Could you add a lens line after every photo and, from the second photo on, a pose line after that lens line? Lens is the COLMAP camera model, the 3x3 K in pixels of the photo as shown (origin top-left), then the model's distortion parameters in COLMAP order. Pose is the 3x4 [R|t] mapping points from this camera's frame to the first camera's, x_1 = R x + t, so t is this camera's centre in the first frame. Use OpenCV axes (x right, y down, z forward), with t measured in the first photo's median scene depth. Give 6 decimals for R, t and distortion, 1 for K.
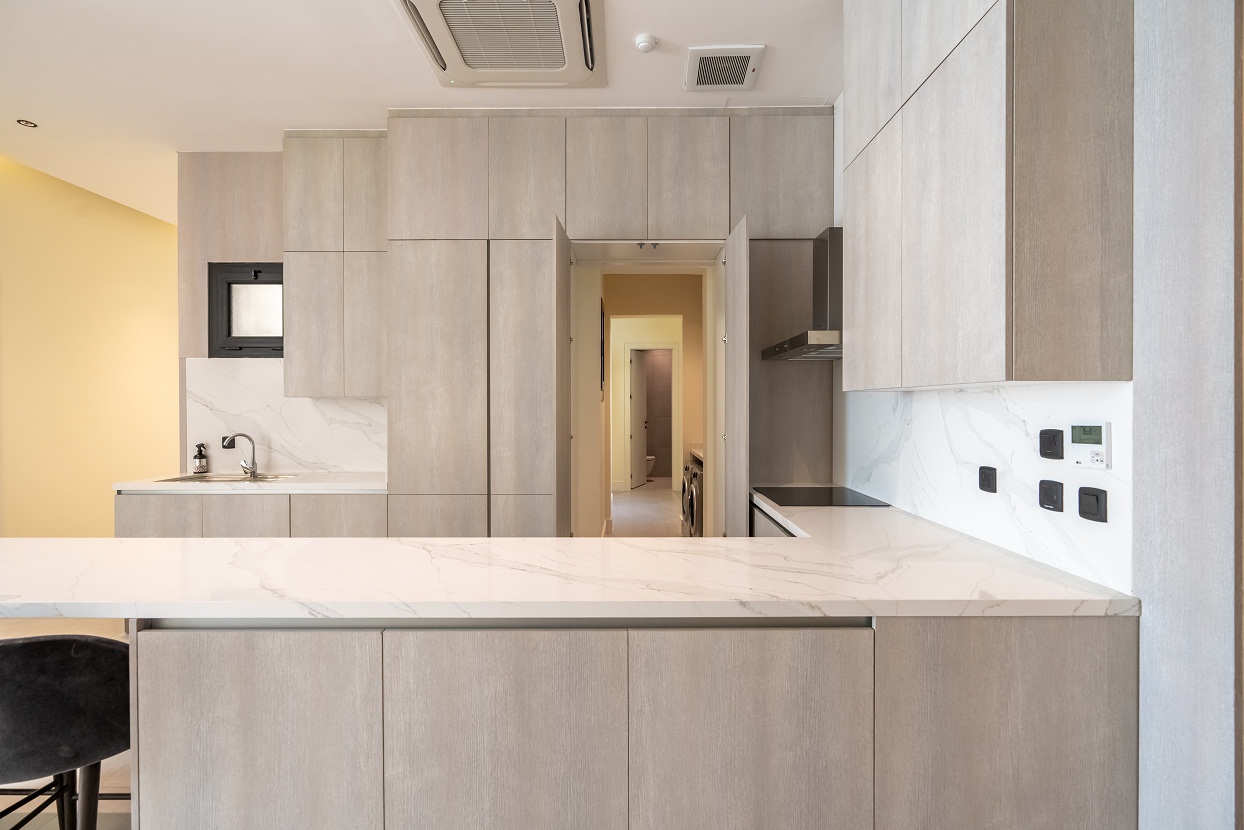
lens RADIAL K [[566.3, 0, 622.0], [0, 566.3, 408.3], [0, 0, 1]] dist [-0.001847, -0.000063]
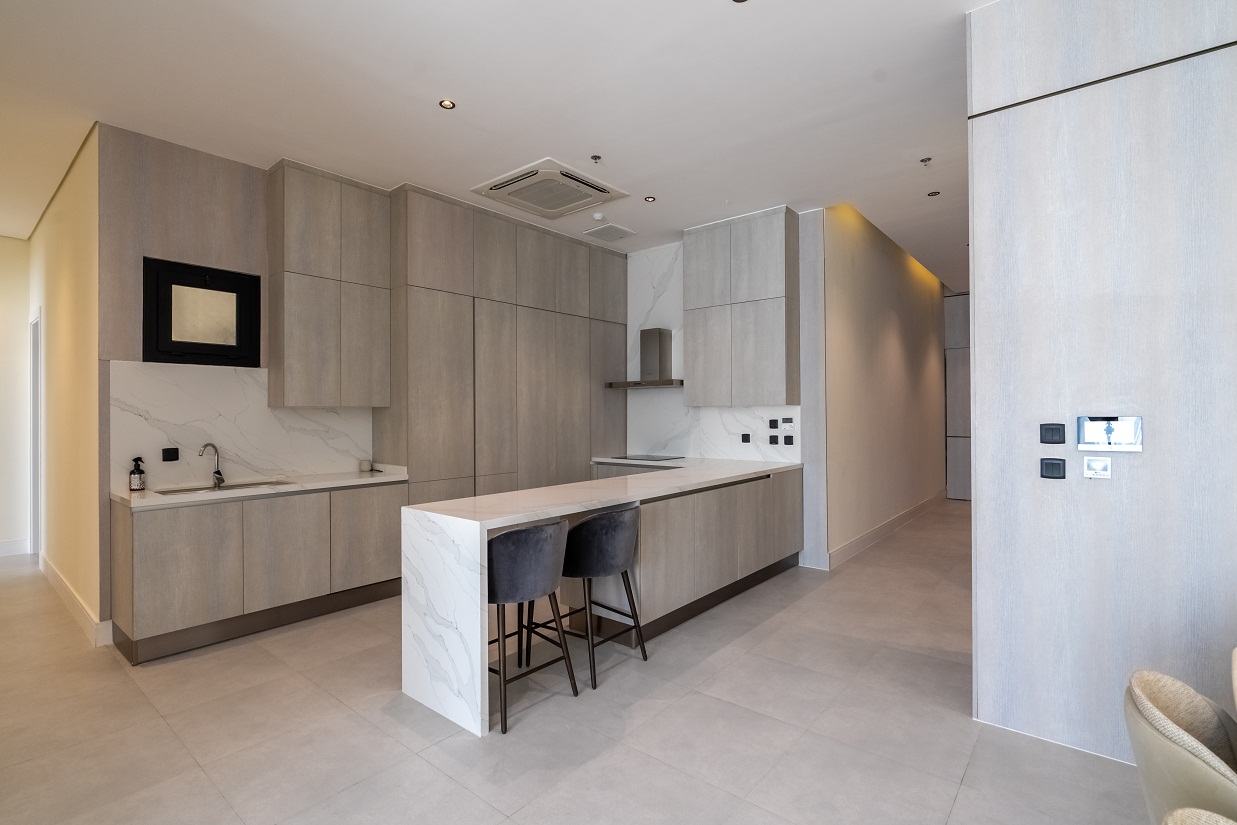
lens RADIAL K [[584.2, 0, 618.5], [0, 584.2, 412.5], [0, 0, 1]] dist [-0.001703, -0.000280]
pose [[0.635031, -0.000730, 0.772486, -1.069418], [0.008762, 0.999942, -0.006259, 0.004589], [-0.772437, 0.010743, 0.635001, -0.195477]]
